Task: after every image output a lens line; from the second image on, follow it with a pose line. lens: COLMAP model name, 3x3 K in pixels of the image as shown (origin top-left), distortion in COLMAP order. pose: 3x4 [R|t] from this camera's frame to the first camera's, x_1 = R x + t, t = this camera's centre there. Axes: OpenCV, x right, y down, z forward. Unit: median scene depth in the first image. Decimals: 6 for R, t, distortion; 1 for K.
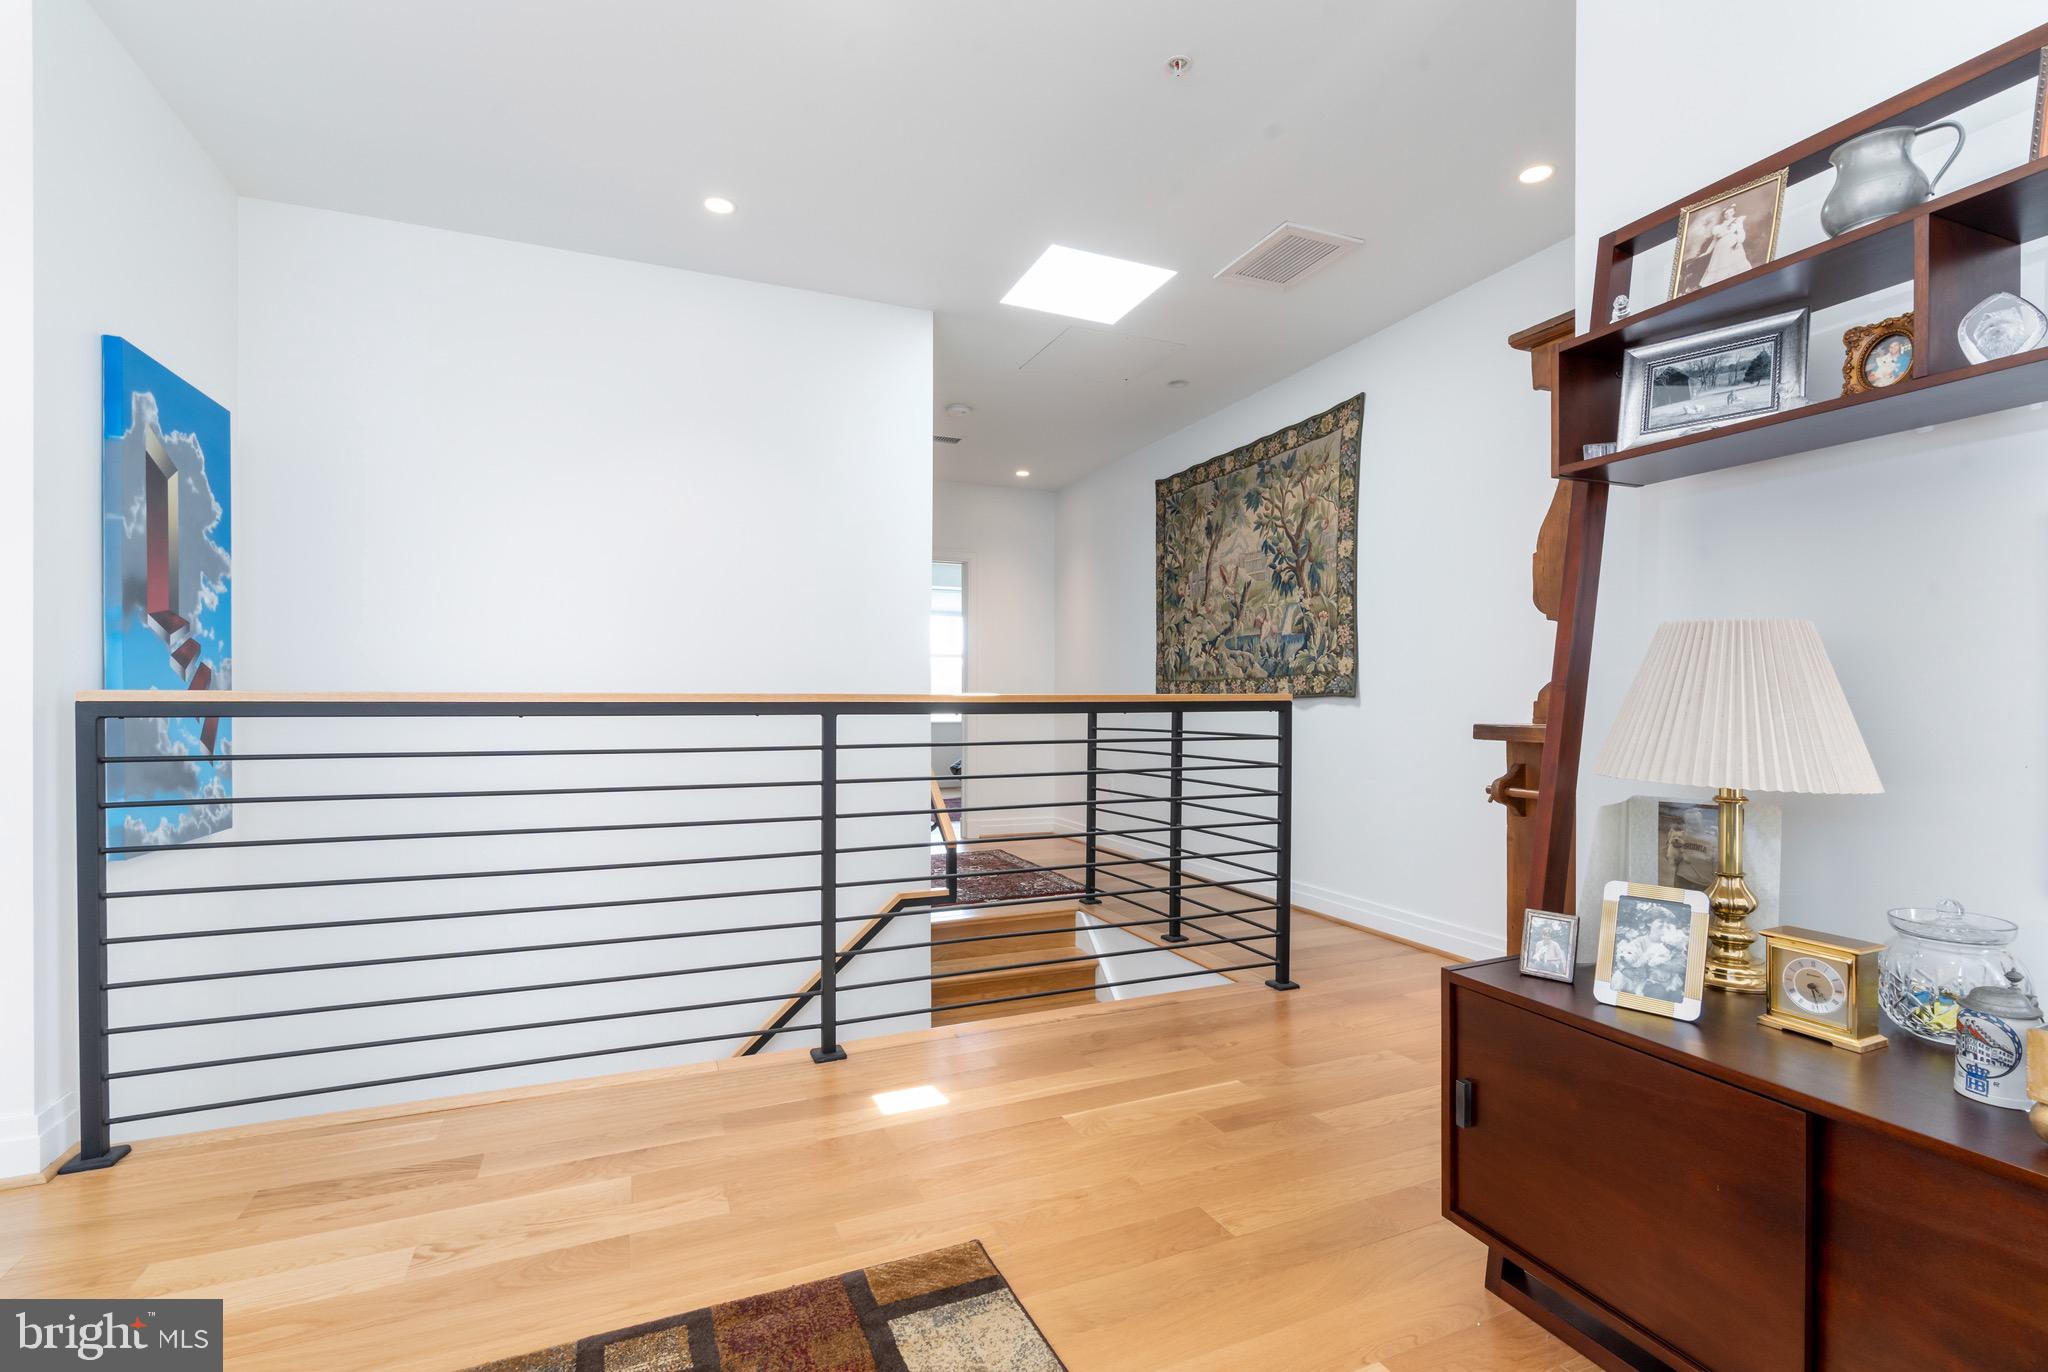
lens RADIAL K [[954.1, 0, 1048.0], [0, 954.1, 704.1], [0, 0, 1]] dist [-0.004498, 0.000933]
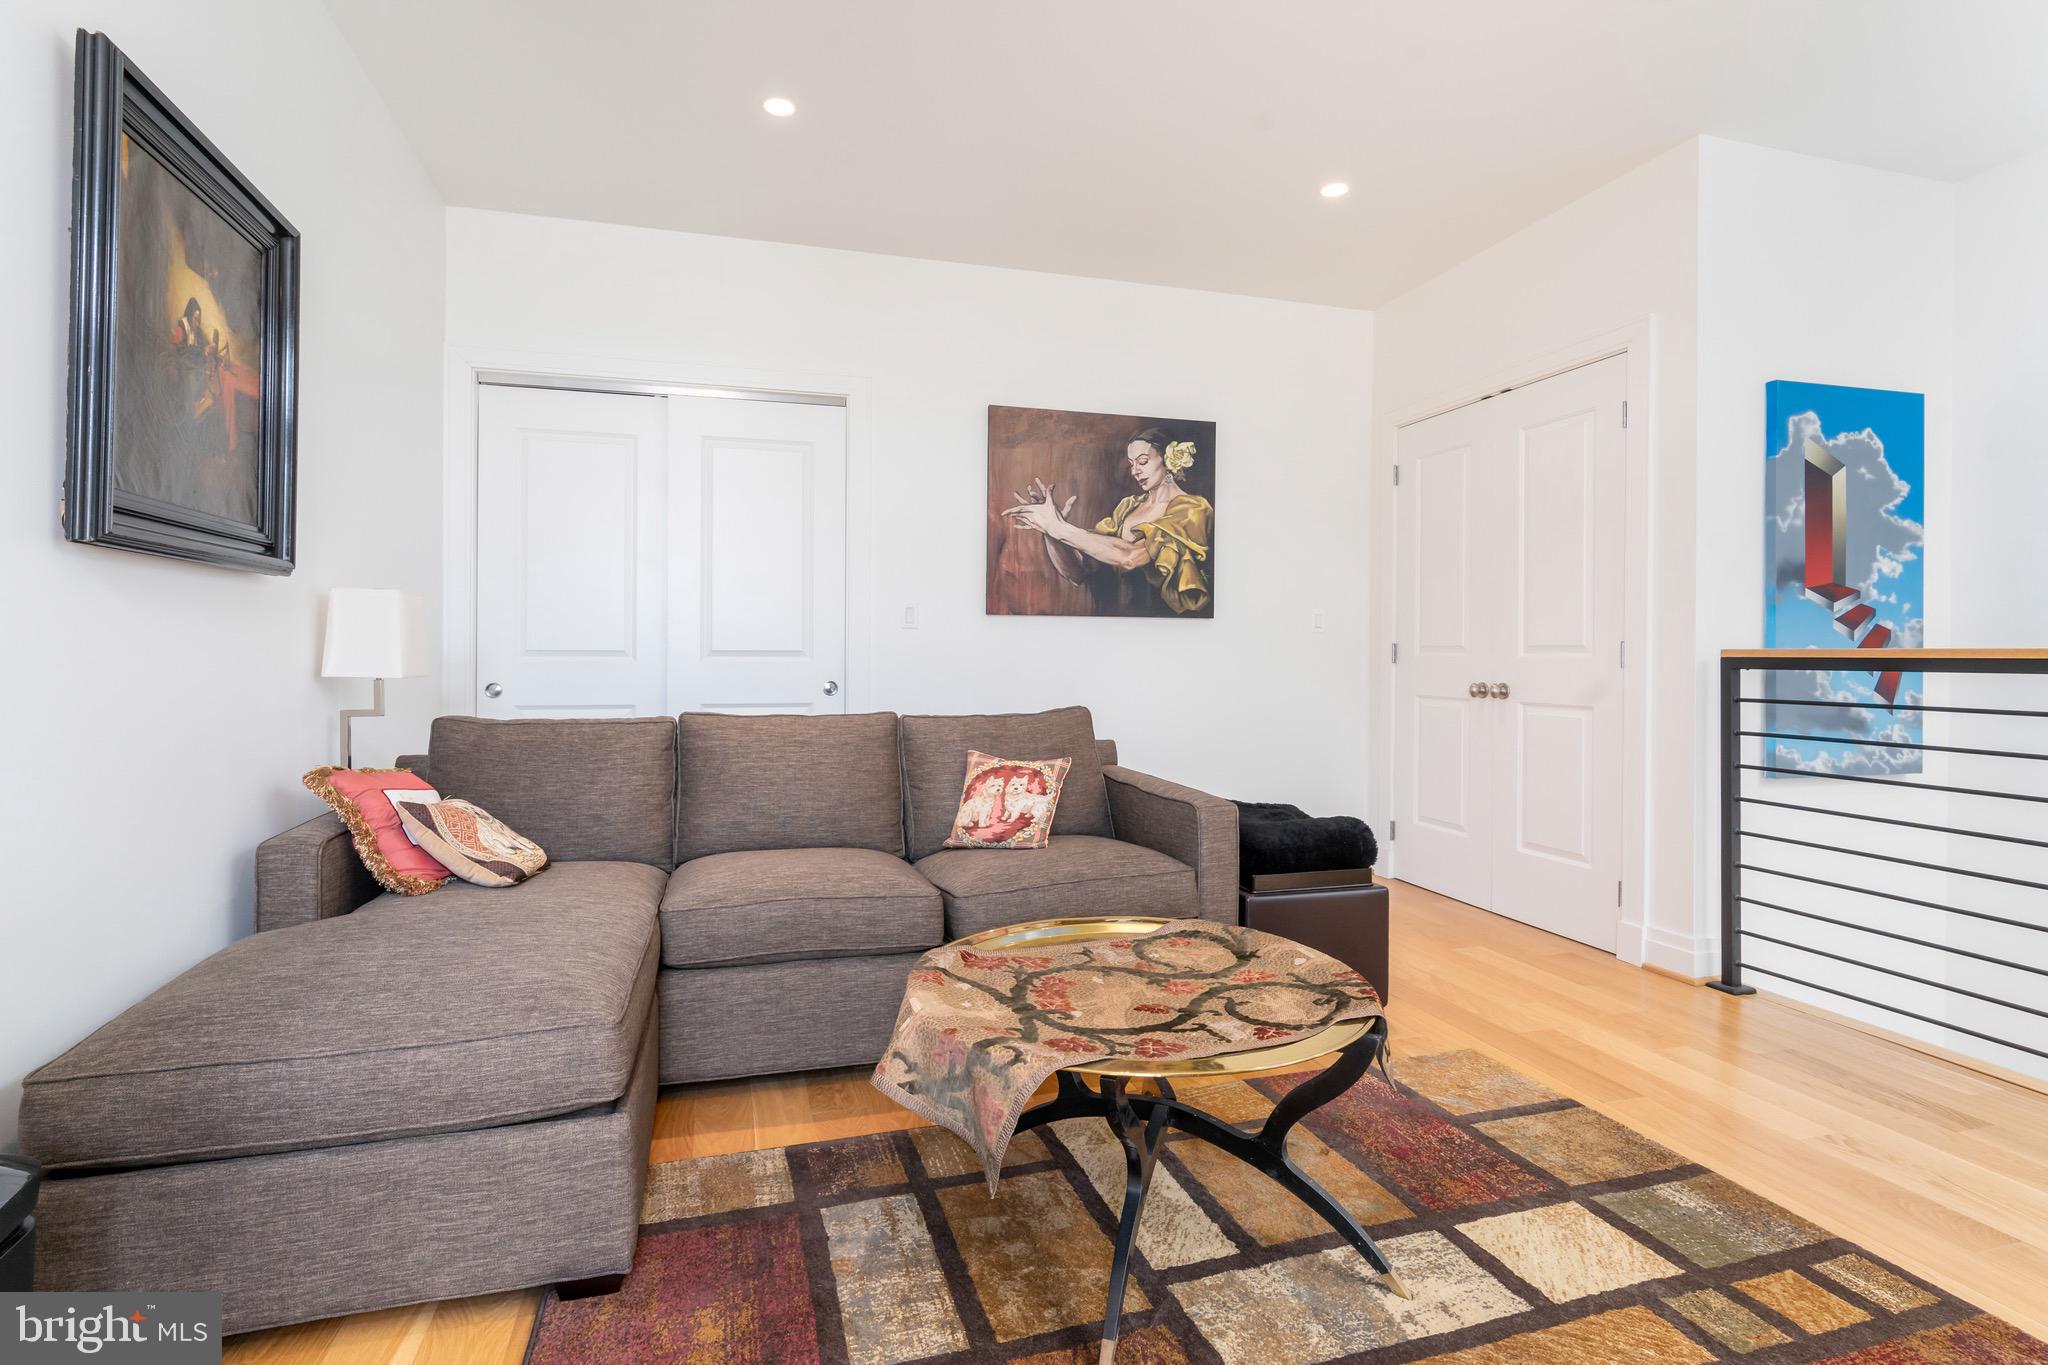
lens RADIAL K [[954.1, 0, 993.8], [0, 954.1, 661.6], [0, 0, 1]] dist [-0.004498, 0.000933]
pose [[-0.149318, 0.002457, -0.988786, 0.715658], [-0.001801, 0.999995, 0.002757, 0.001464], [0.988788, 0.002193, -0.149313, 0.190083]]
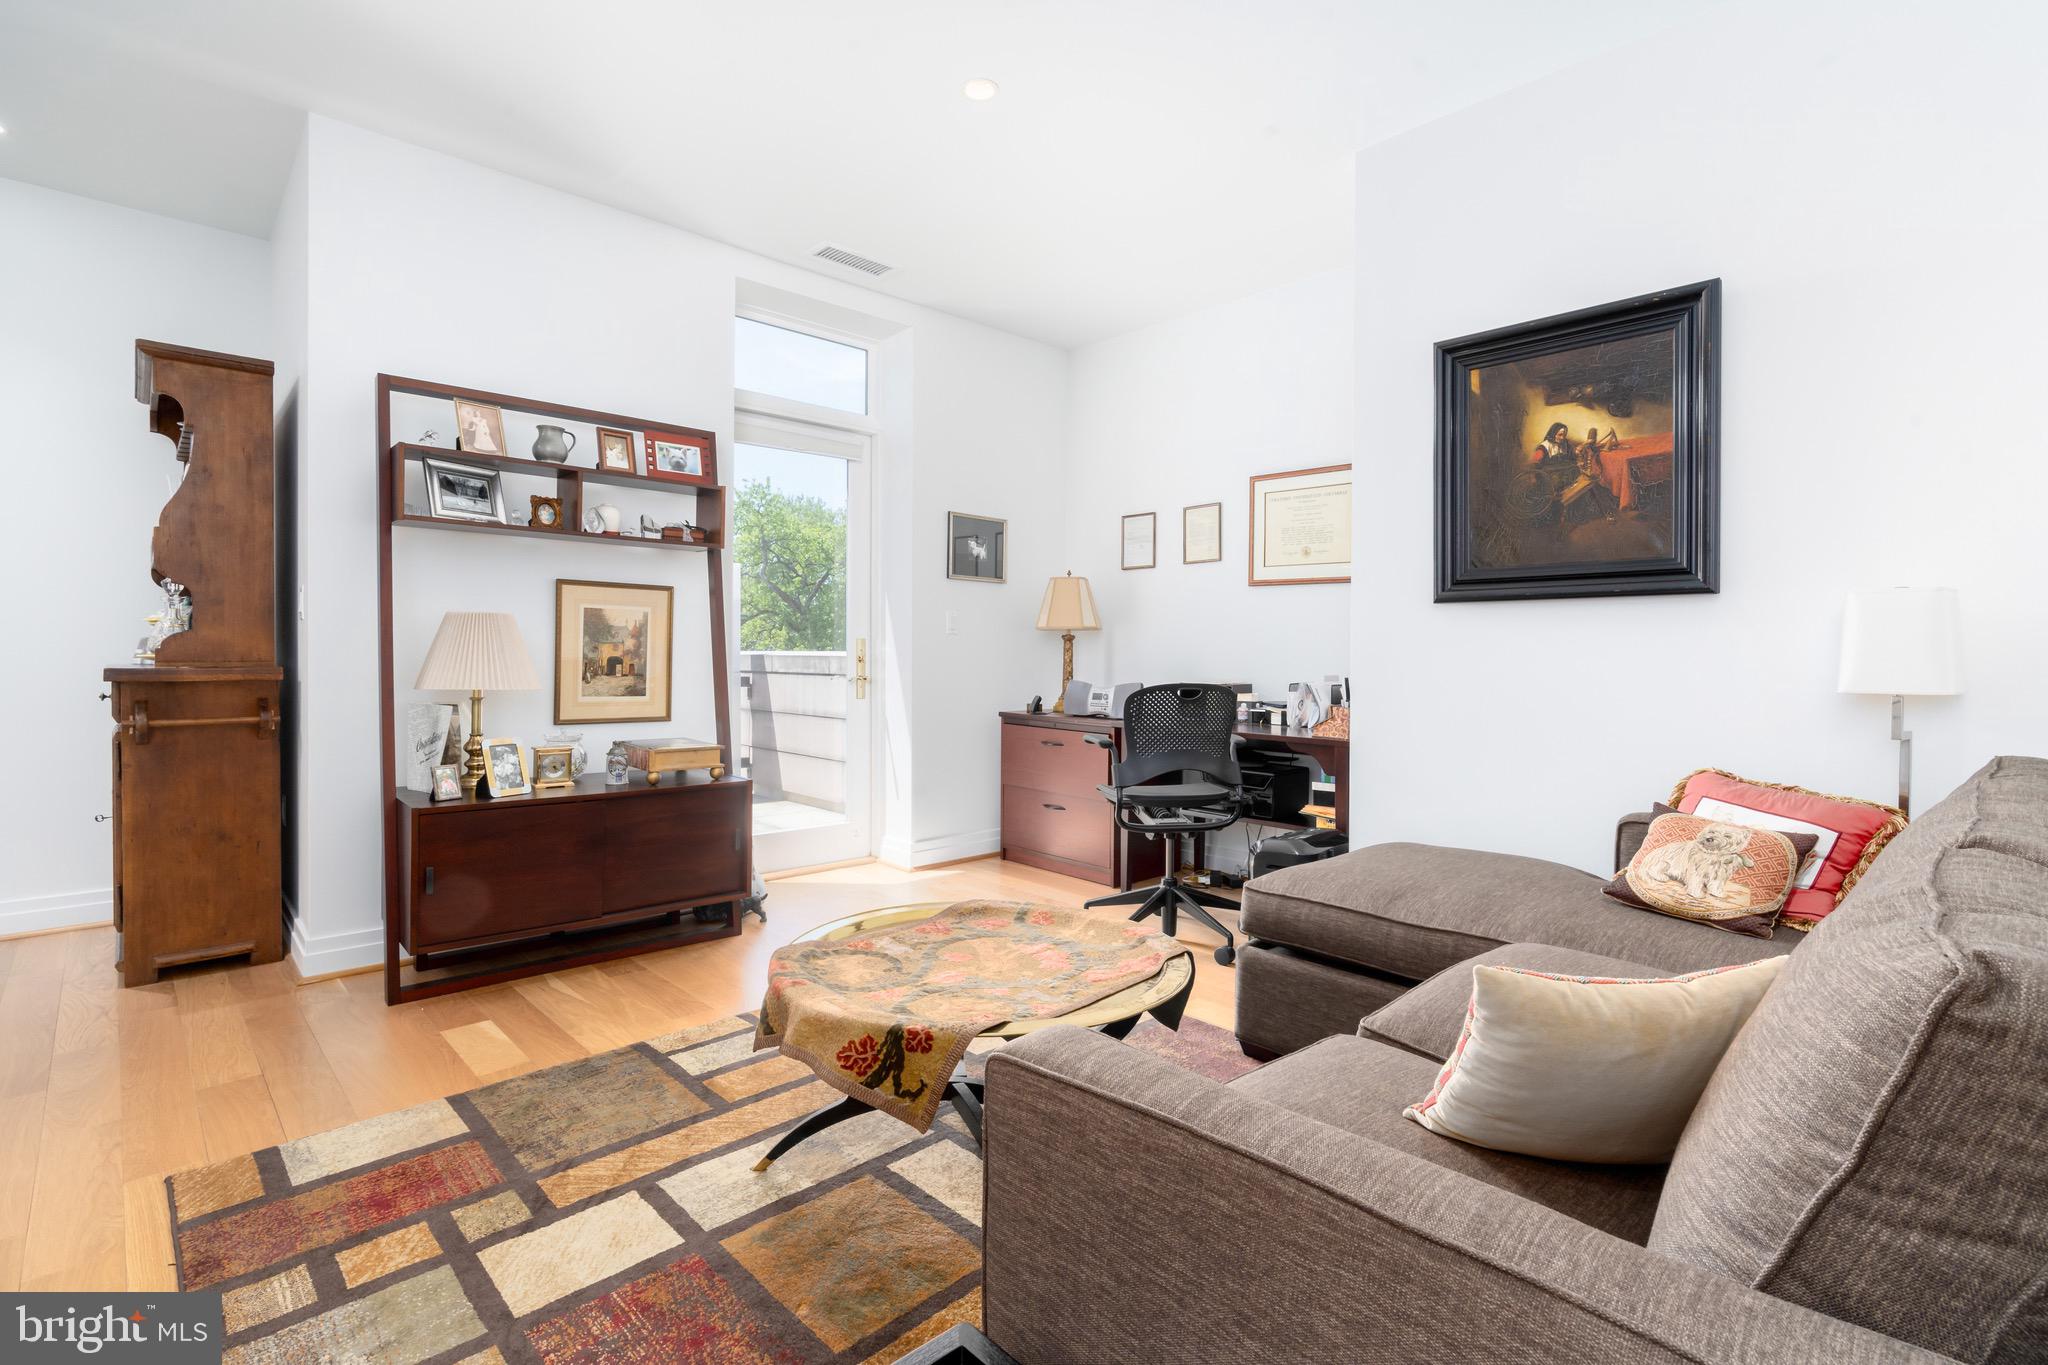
lens RADIAL K [[954.1, 0, 1017.6], [0, 954.1, 657.6], [0, 0, 1]] dist [-0.004498, 0.000933]
pose [[-0.324276, -0.013491, 0.945866, -1.584728], [-0.007134, 0.999905, 0.011816, -0.020618], [-0.945936, -0.002916, -0.324341, 0.546529]]
